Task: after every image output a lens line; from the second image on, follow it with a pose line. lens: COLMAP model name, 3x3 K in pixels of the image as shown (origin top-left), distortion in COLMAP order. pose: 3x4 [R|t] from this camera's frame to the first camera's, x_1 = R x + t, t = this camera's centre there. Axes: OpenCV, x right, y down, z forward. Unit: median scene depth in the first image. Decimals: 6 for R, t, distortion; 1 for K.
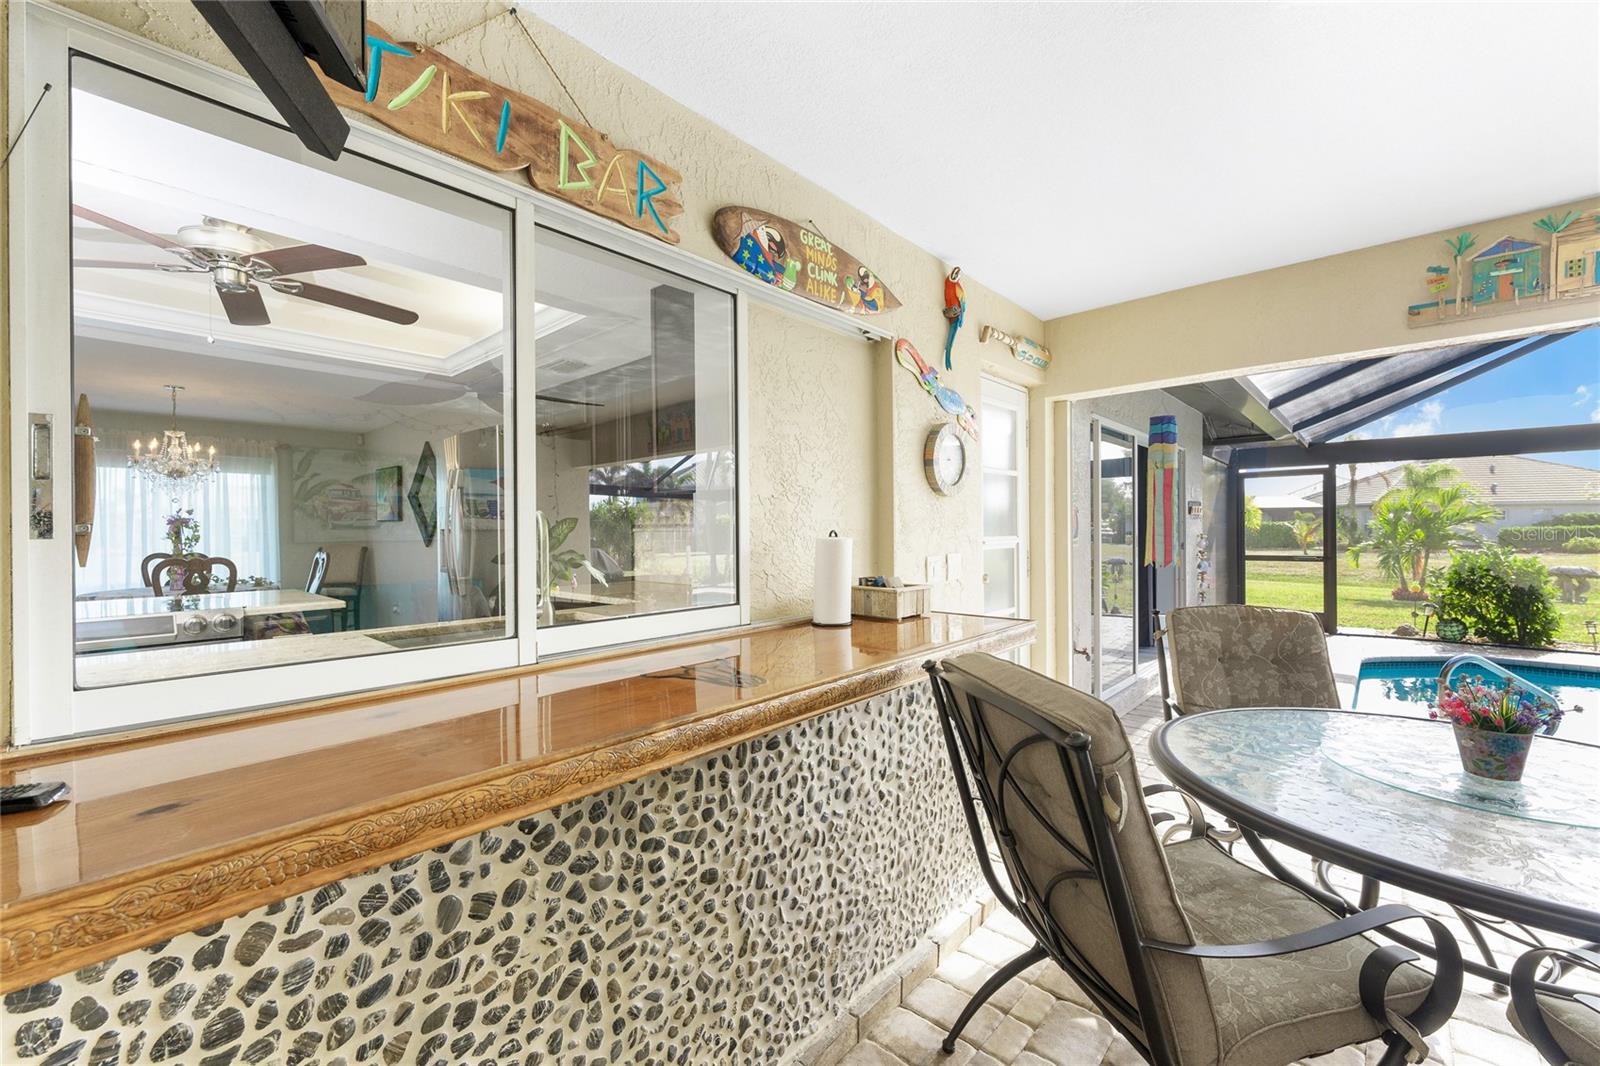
lens RADIAL K [[650.6, 0, 773.0], [0, 650.6, 542.3], [0, 0, 1]] dist [0.001673, -0.000071]
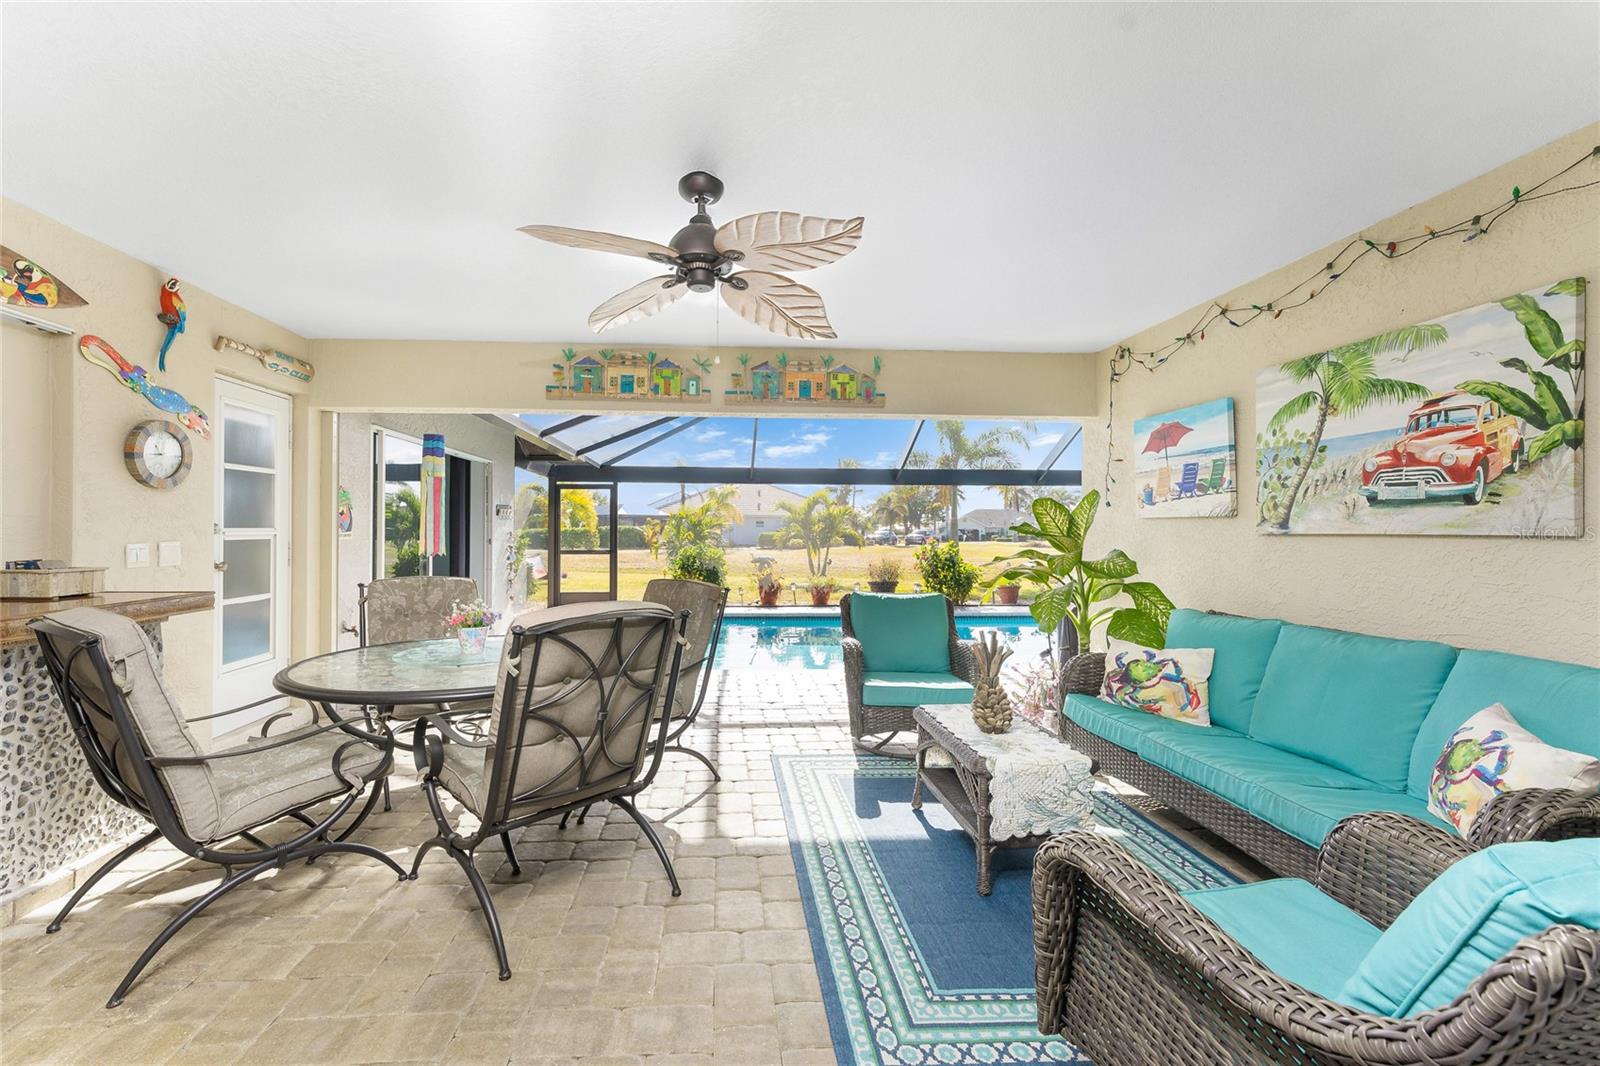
lens RADIAL K [[673.9, 0, 765.4], [0, 673.9, 530.3], [0, 0, 1]] dist [0.007796, -0.000101]
pose [[0.679125, 0.010253, 0.733951, 0.123704], [0.006015, 0.999791, -0.019533, 0.026008], [-0.733998, 0.017680, 0.678921, -0.482040]]
